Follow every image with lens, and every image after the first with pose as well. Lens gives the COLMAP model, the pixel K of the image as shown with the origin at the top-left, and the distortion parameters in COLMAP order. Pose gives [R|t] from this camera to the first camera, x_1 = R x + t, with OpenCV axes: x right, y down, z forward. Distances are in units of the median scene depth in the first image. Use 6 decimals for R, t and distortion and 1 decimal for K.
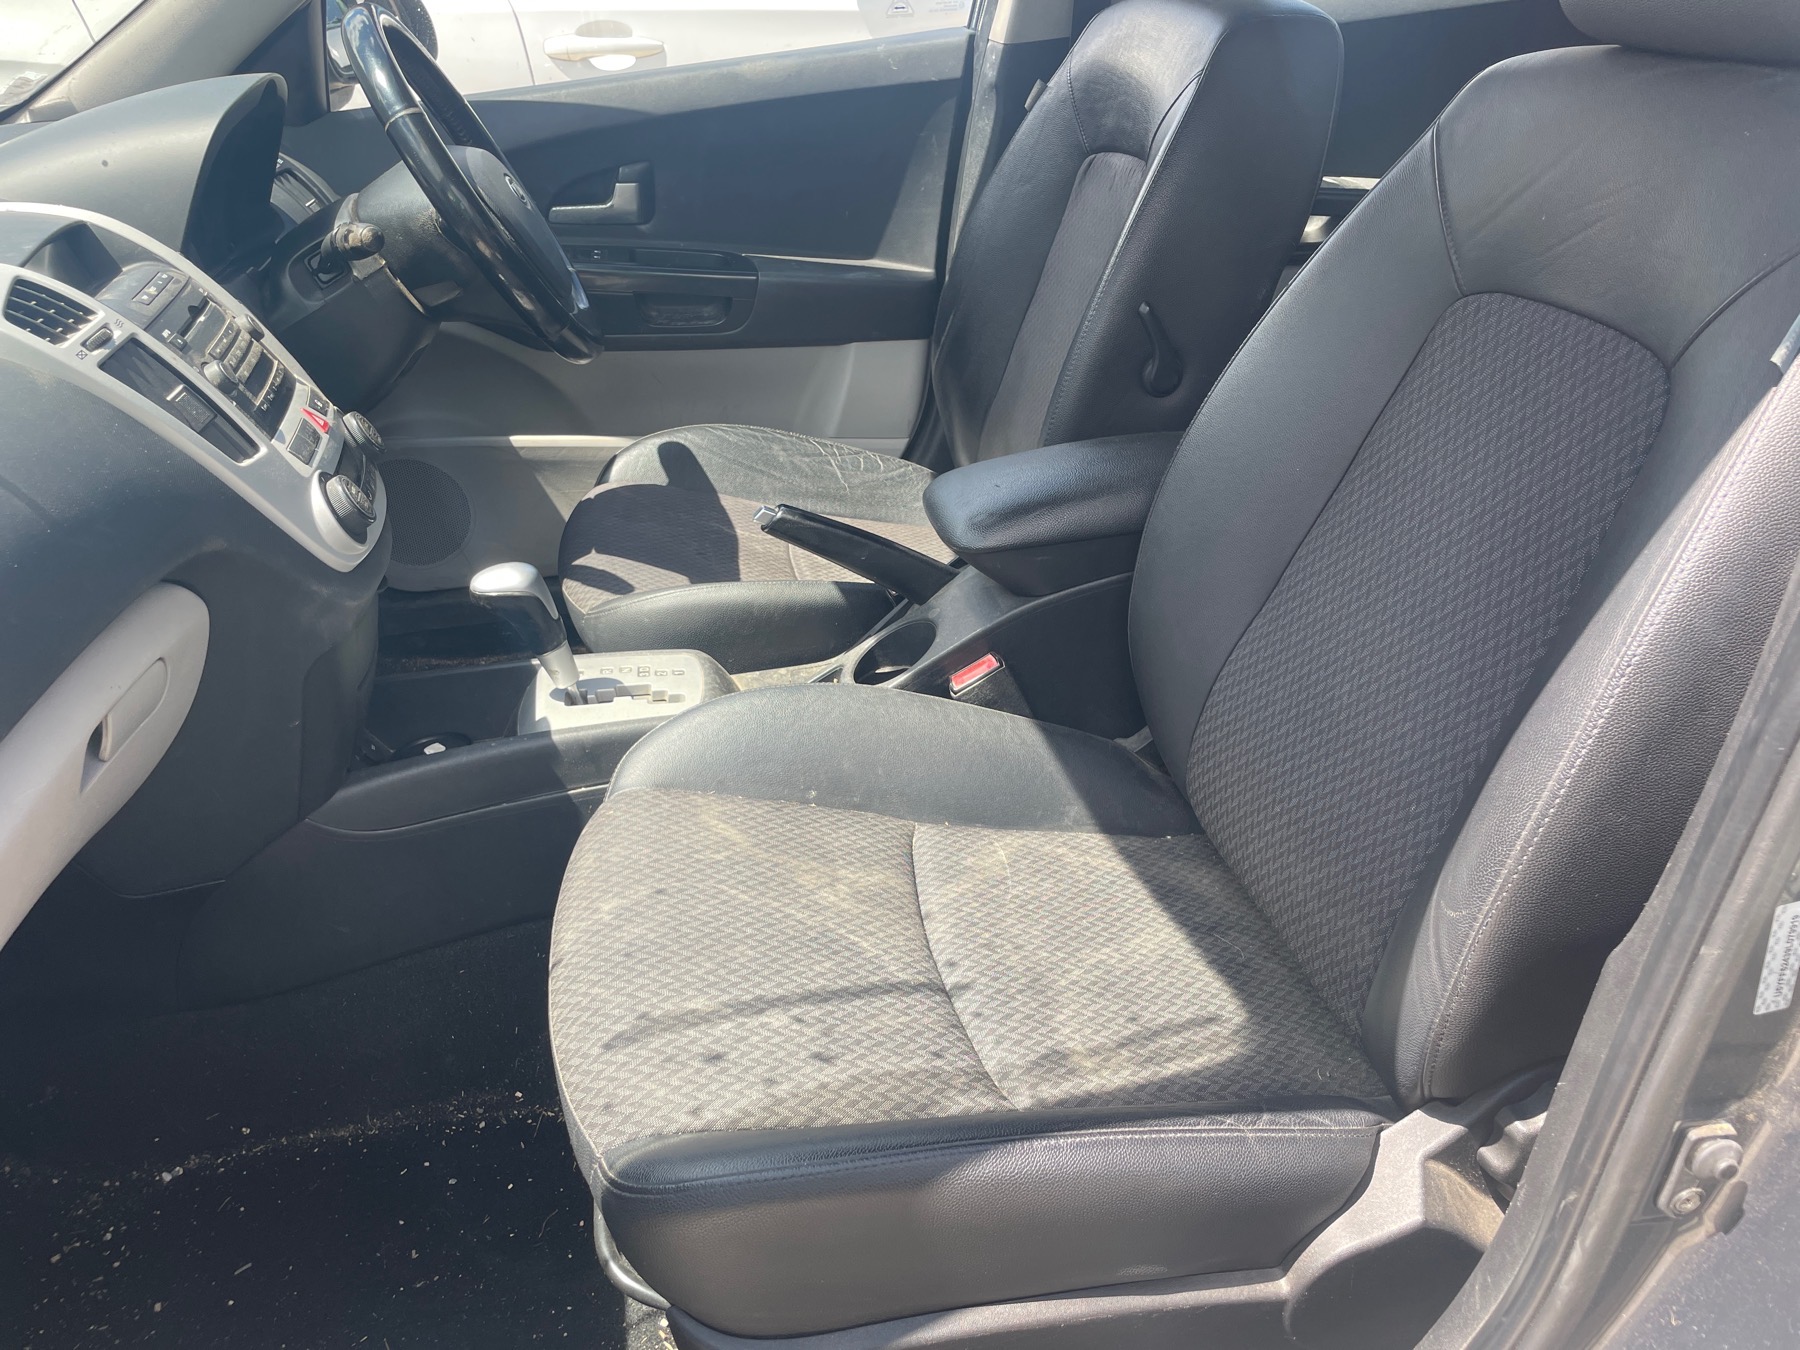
lens RADIAL K [[1358.0, 0, 901.5], [0, 1358.0, 656.4], [0, 0, 1]] dist [0.091713, -0.130685]
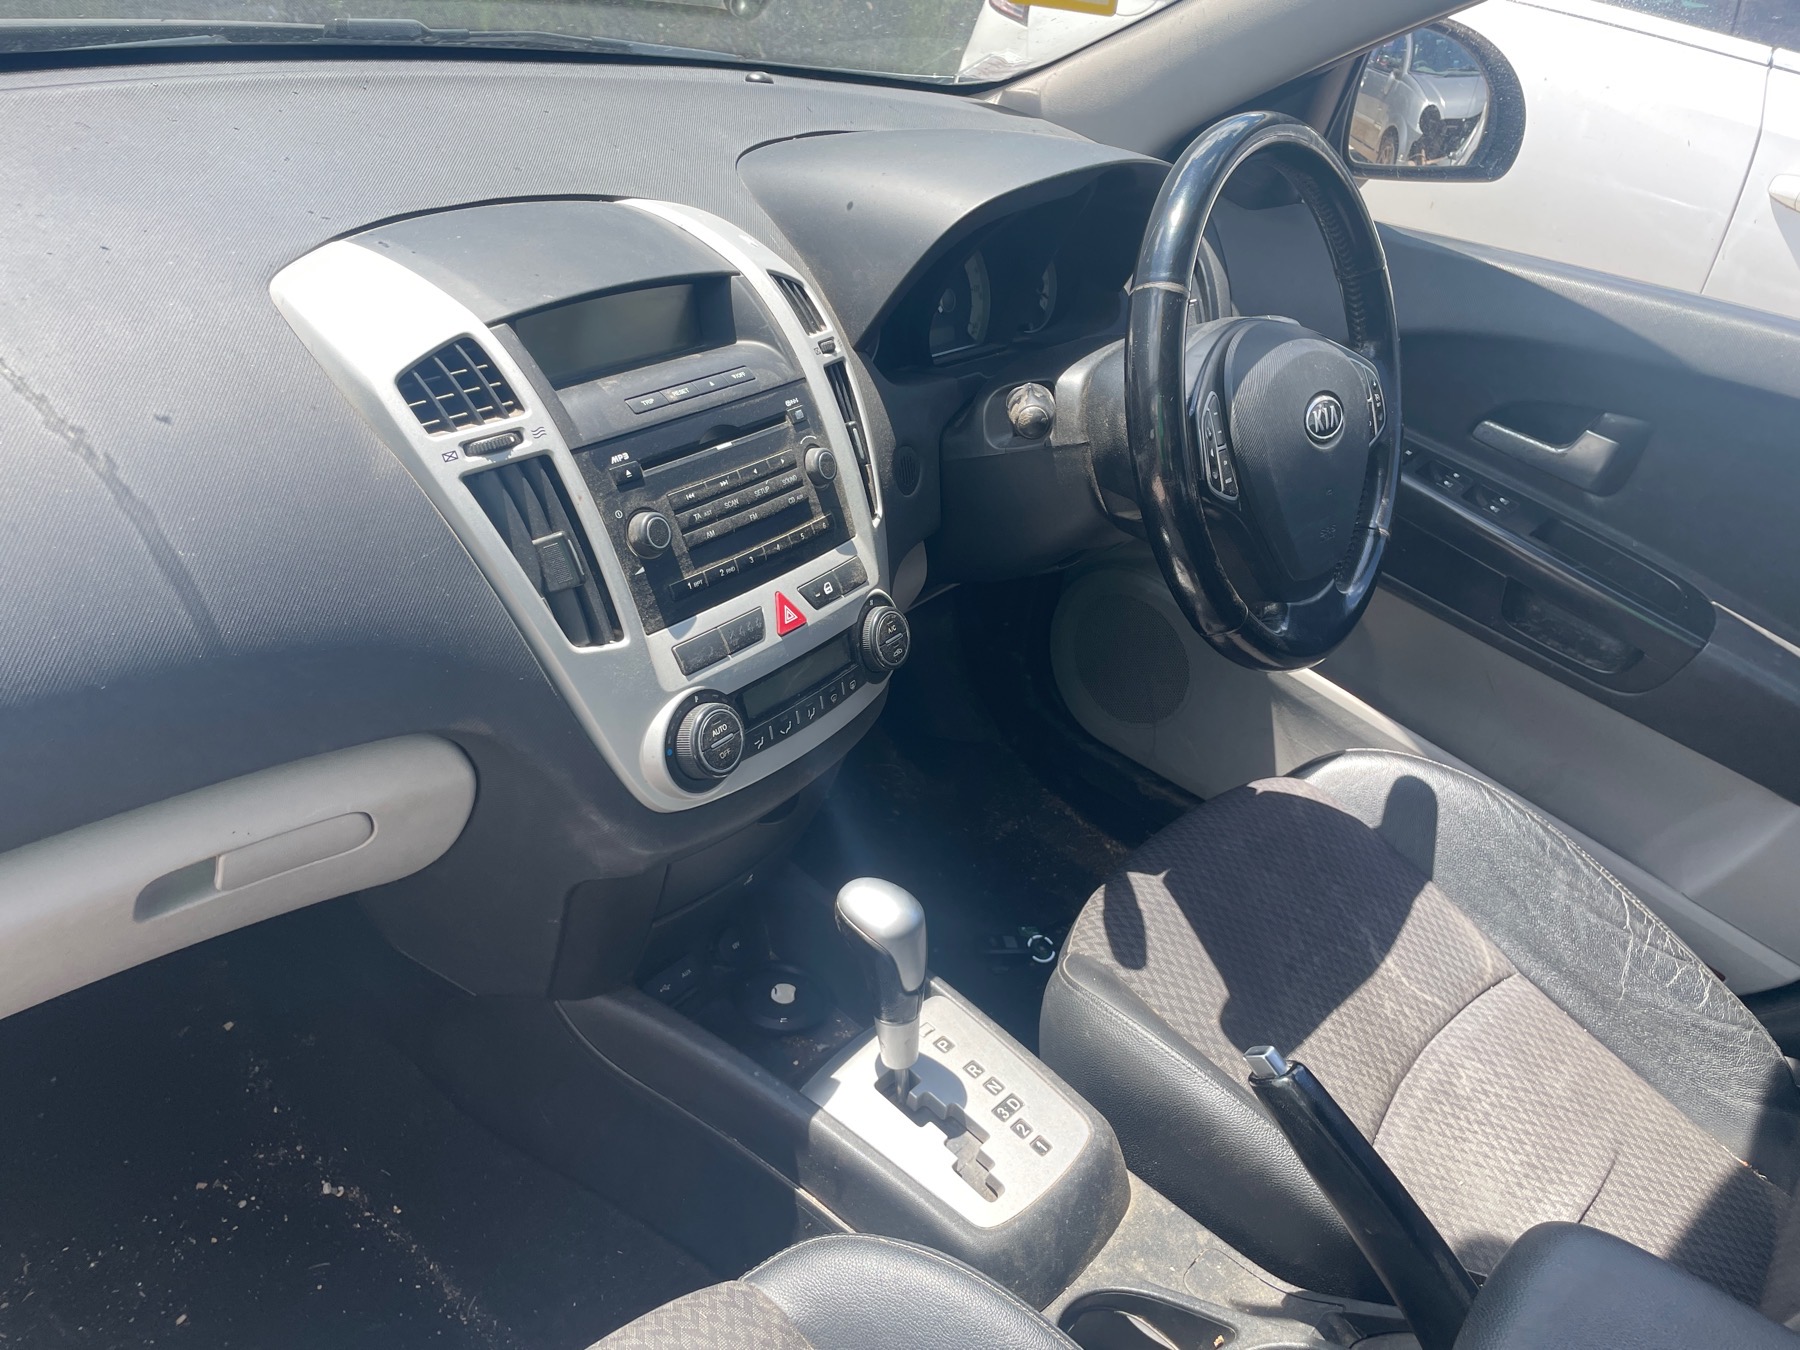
lens RADIAL K [[1368.9, 0, 904.0], [0, 1368.9, 684.5], [0, 0, 1]] dist [0.084555, -0.117124]
pose [[0.618702, 0.537570, -0.572911, 0.068261], [-0.522328, 0.826190, 0.211149, -0.307488], [0.586840, 0.168609, 0.791953, 0.405523]]
